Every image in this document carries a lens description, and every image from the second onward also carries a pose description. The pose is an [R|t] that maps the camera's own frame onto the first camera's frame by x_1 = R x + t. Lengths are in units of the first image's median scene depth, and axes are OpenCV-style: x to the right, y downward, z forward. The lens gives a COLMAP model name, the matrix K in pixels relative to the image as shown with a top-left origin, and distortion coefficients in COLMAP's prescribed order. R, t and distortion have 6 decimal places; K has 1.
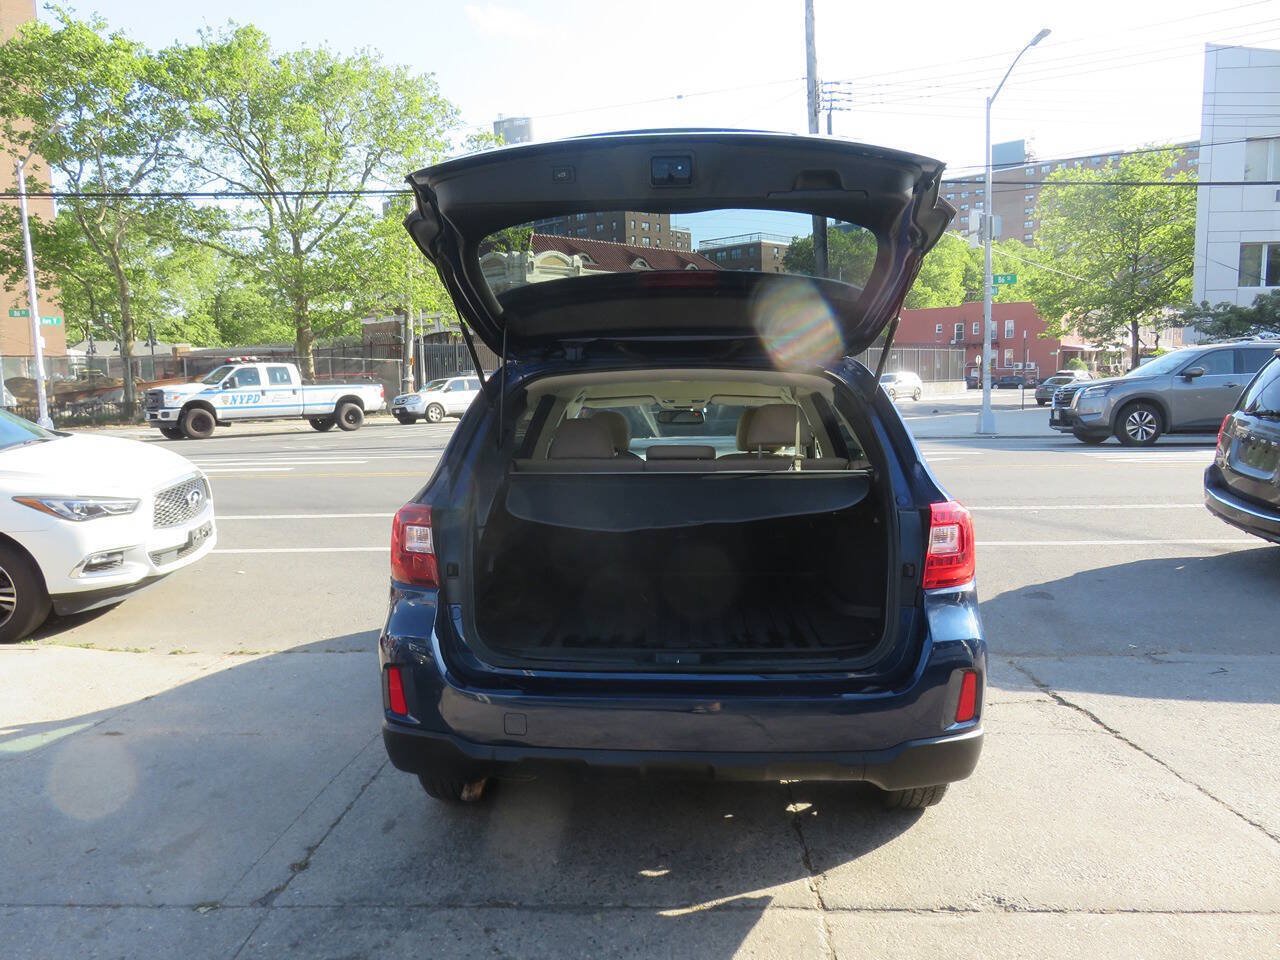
lens RADIAL K [[975.4, 0, 640.0], [0, 975.4, 480.0], [0, 0, 1]] dist [0.005363, 0.001279]
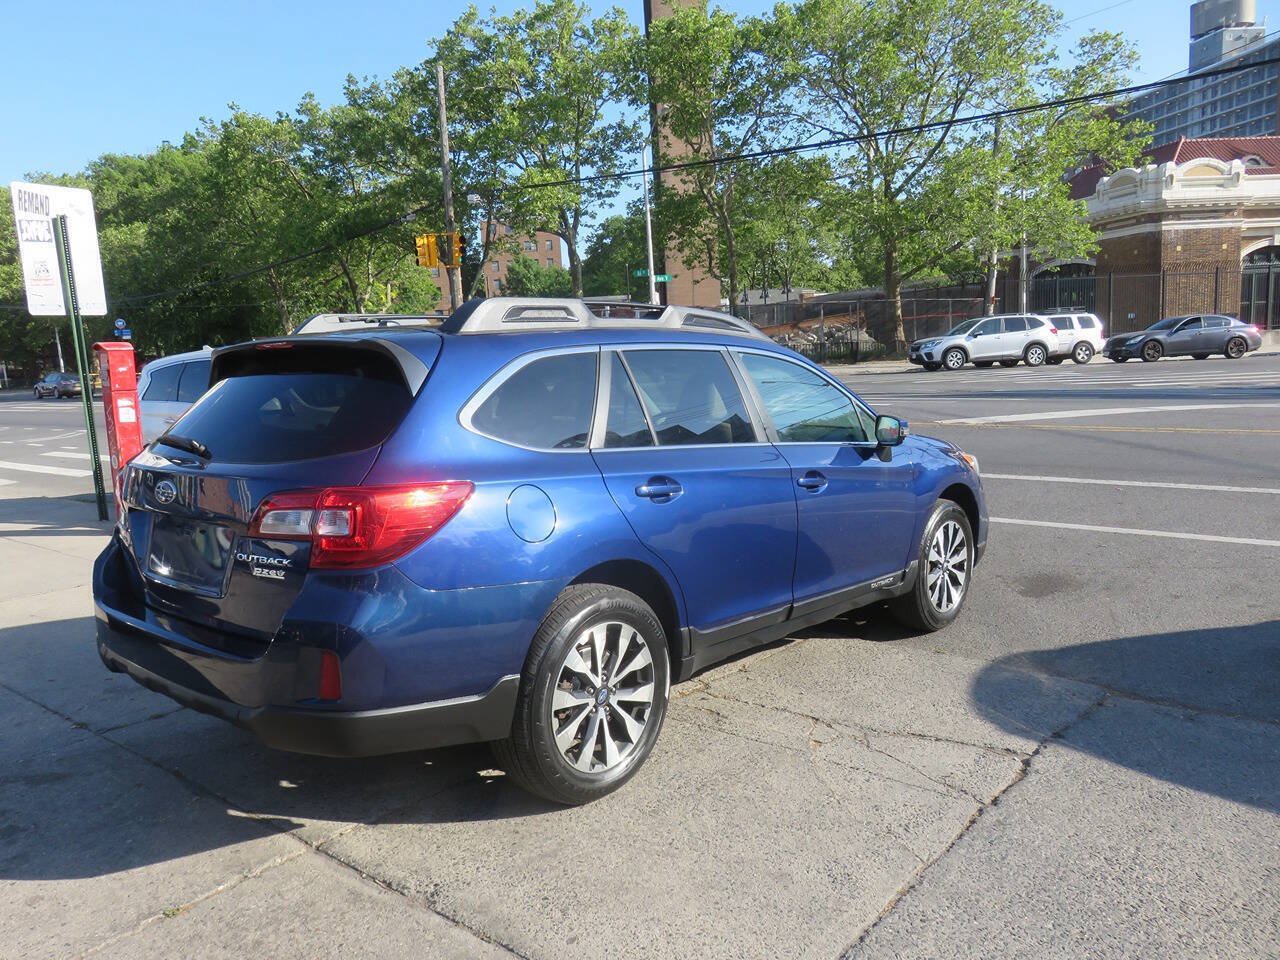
lens RADIAL K [[978.2, 0, 631.5], [0, 978.2, 494.5], [0, 0, 1]] dist [0.000363, 0.012009]
pose [[0.792976, 0.081026, -0.603840, 0.398897], [-0.034855, 0.995527, 0.087812, -0.025761], [0.608255, -0.048585, 0.792254, 0.127314]]
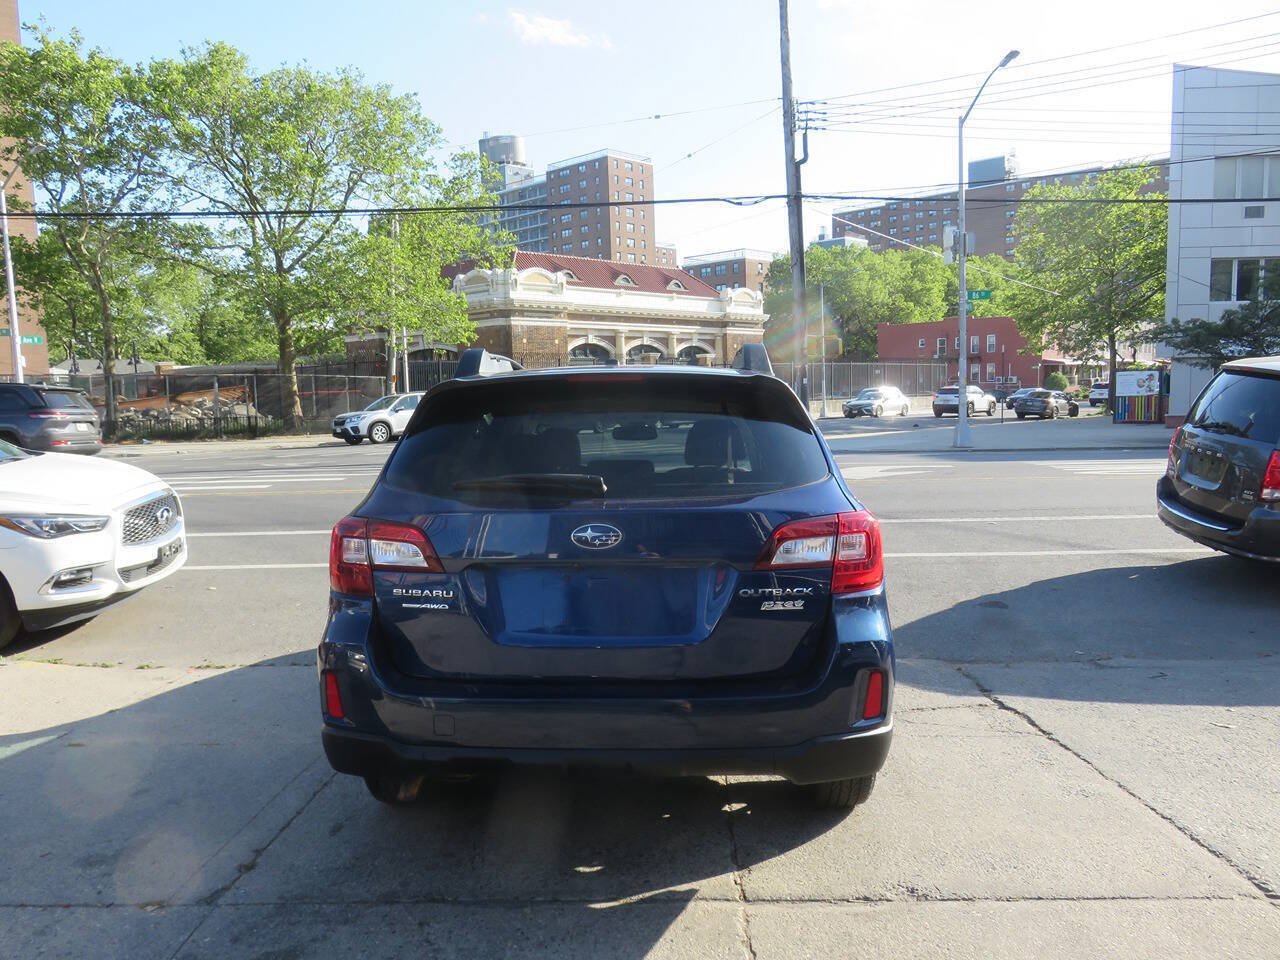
lens RADIAL K [[975.5, 0, 640.0], [0, 975.5, 480.0], [0, 0, 1]] dist [0.002408, -0.001455]
pose [[0.999895, -0.006354, 0.013060, 0.023106], [0.006561, 0.999853, -0.015856, 0.001237], [-0.012957, 0.015940, 0.999789, -0.019257]]
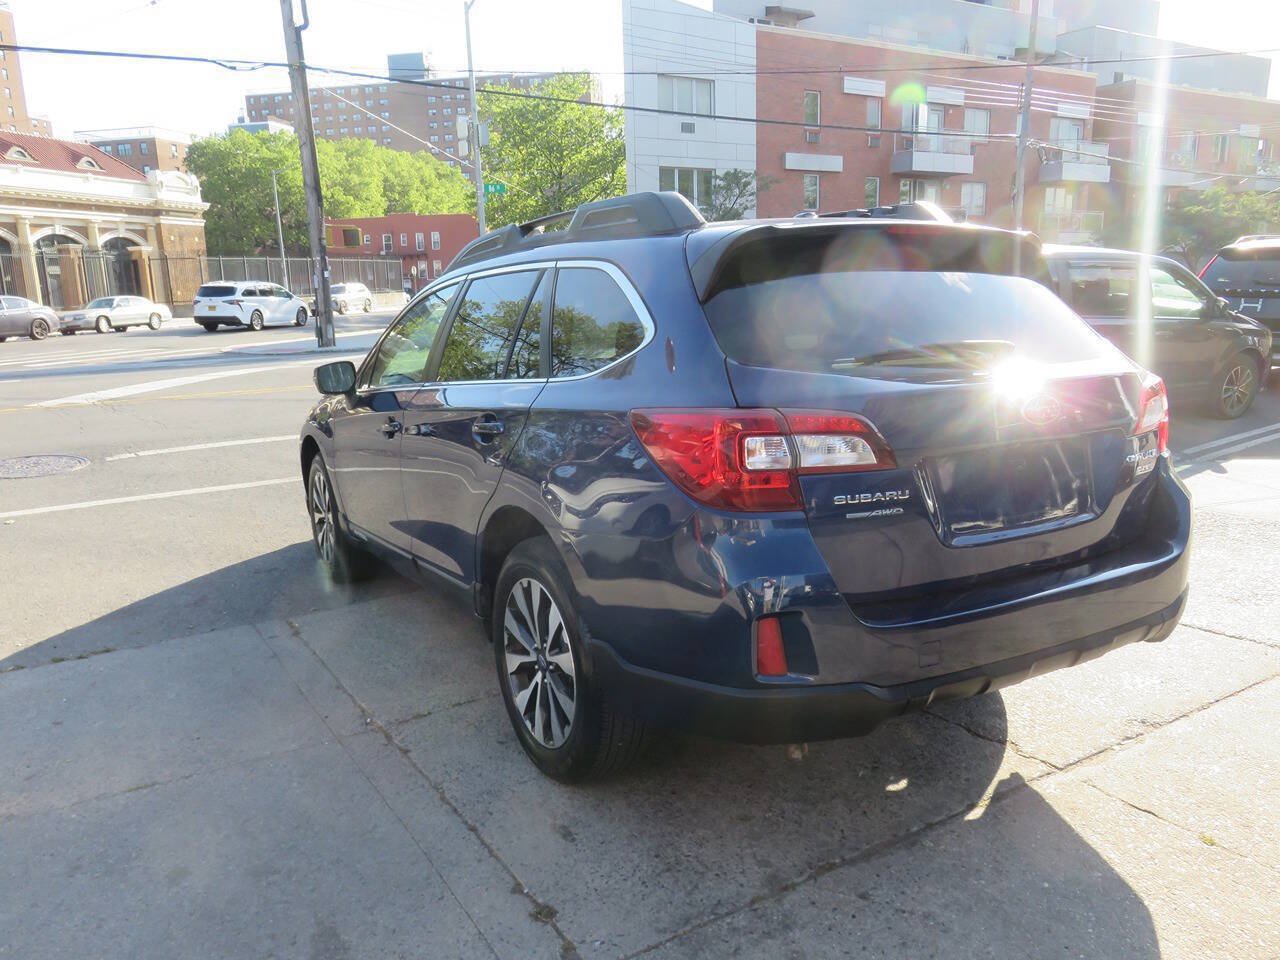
lens RADIAL K [[977.6, 0, 640.0], [0, 977.6, 480.0], [0, 0, 1]] dist [-0.019514, -0.002211]
pose [[0.838727, -0.113029, 0.532693, -0.252428], [0.066141, 0.992124, 0.106374, -0.002550], [-0.540521, -0.053986, 0.839597, 0.139184]]
